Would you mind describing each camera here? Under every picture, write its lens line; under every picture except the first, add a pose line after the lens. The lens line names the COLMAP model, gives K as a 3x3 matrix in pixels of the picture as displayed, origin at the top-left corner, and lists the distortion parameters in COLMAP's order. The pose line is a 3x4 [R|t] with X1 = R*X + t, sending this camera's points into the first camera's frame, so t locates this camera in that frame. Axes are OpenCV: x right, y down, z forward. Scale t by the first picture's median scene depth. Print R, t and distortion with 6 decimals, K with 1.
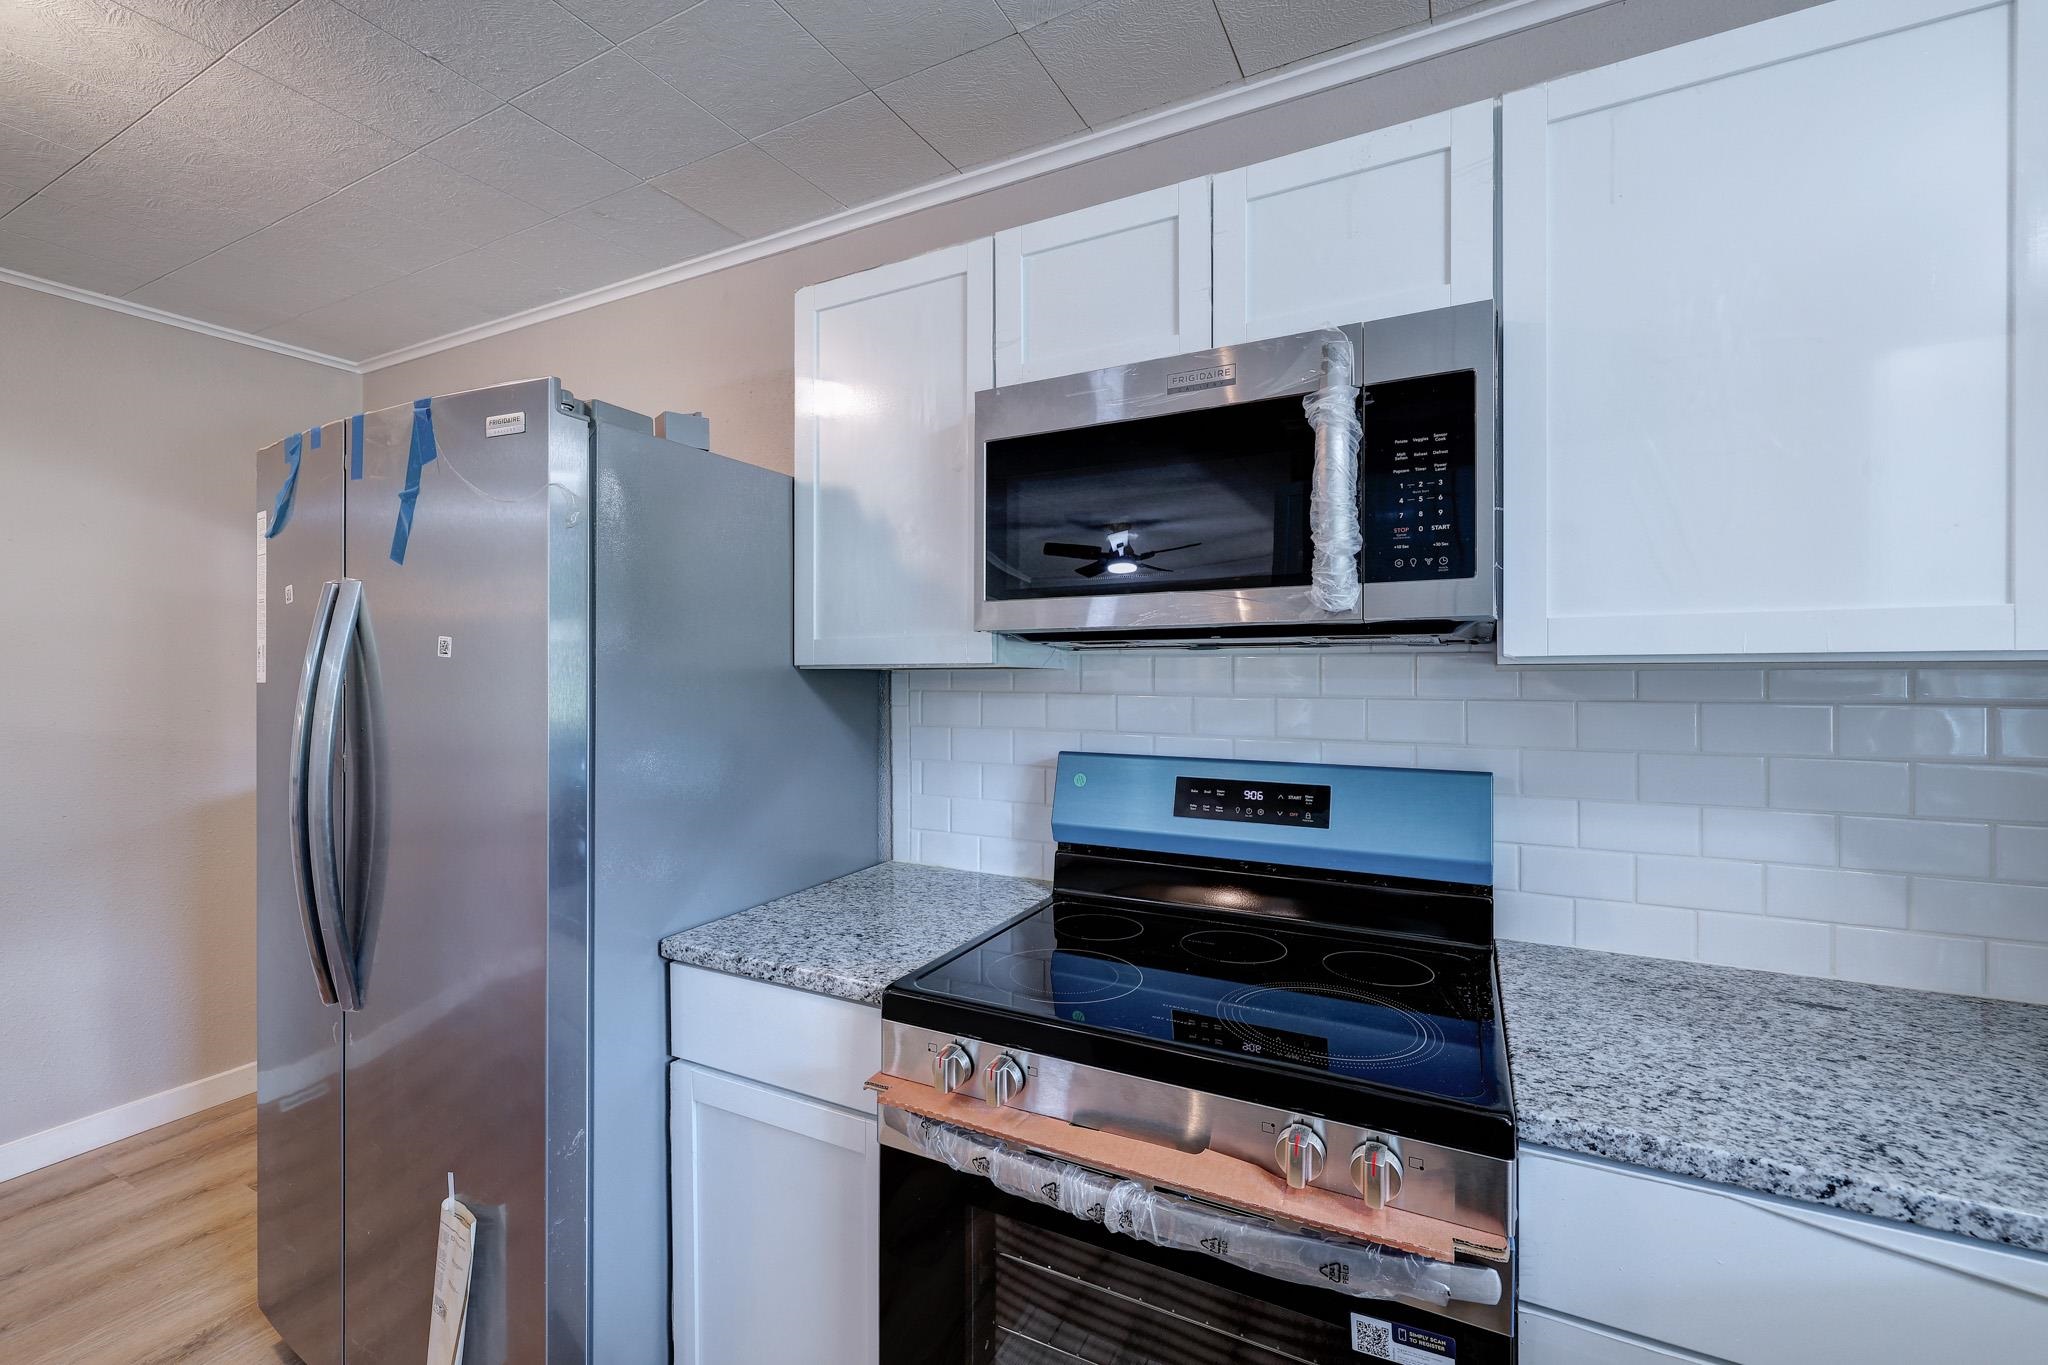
lens RADIAL K [[877.5, 0, 1017.7], [0, 877.5, 675.5], [0, 0, 1]] dist [-0.001480, 0.000876]
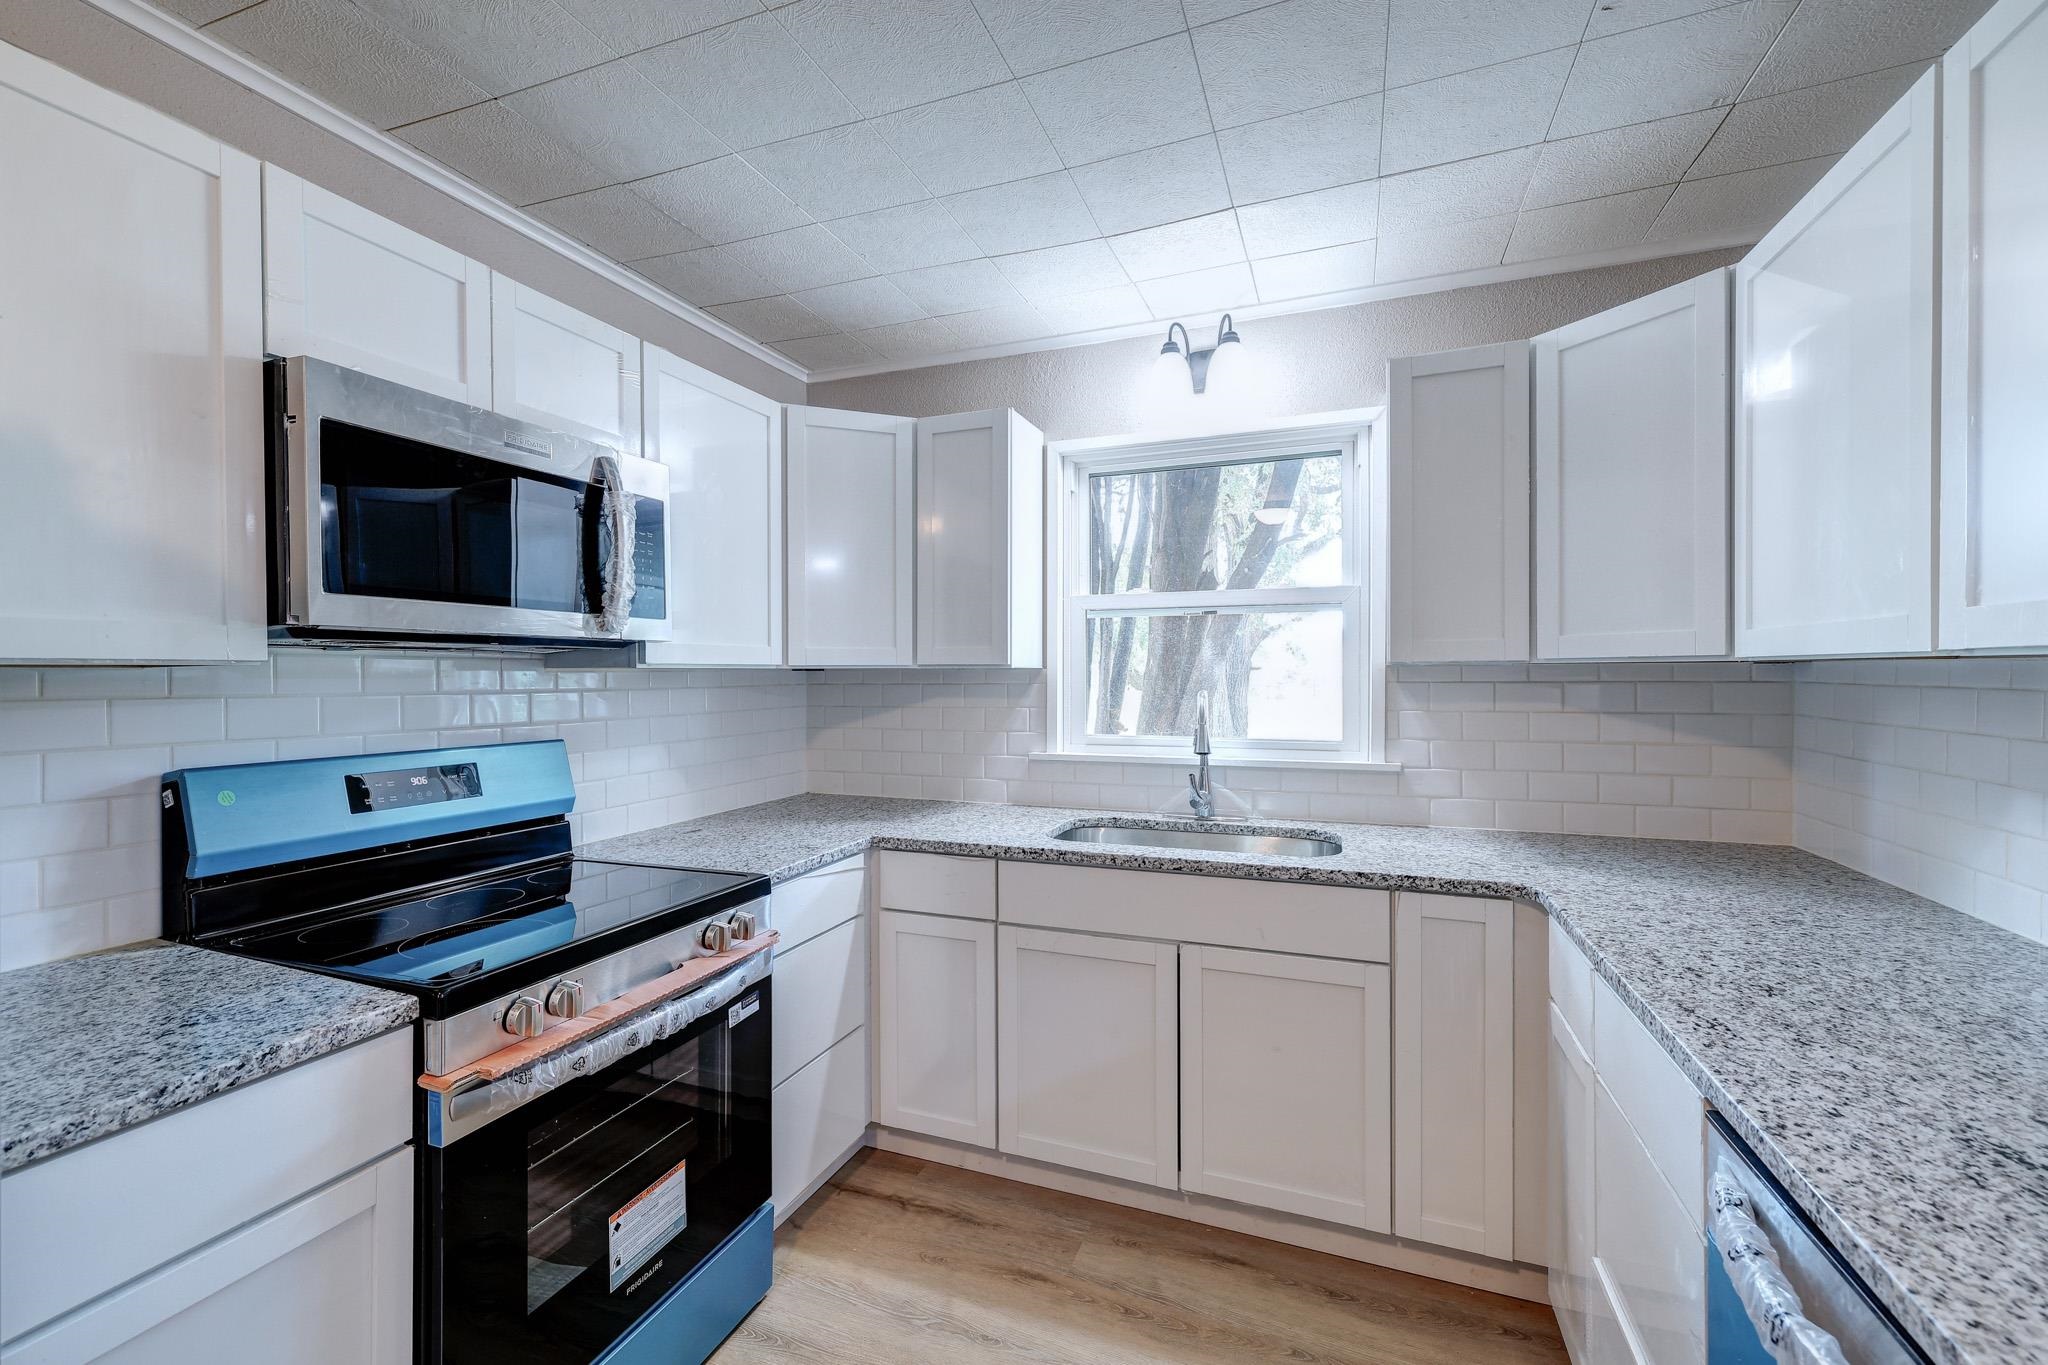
lens RADIAL K [[877.5, 0, 978.6], [0, 877.5, 680.0], [0, 0, 1]] dist [-0.001480, 0.000876]
pose [[-0.089878, -0.006475, 0.995932, -1.030023], [0.005723, 0.999959, 0.007017, 0.001781], [-0.995936, 0.006330, -0.089838, 0.416340]]
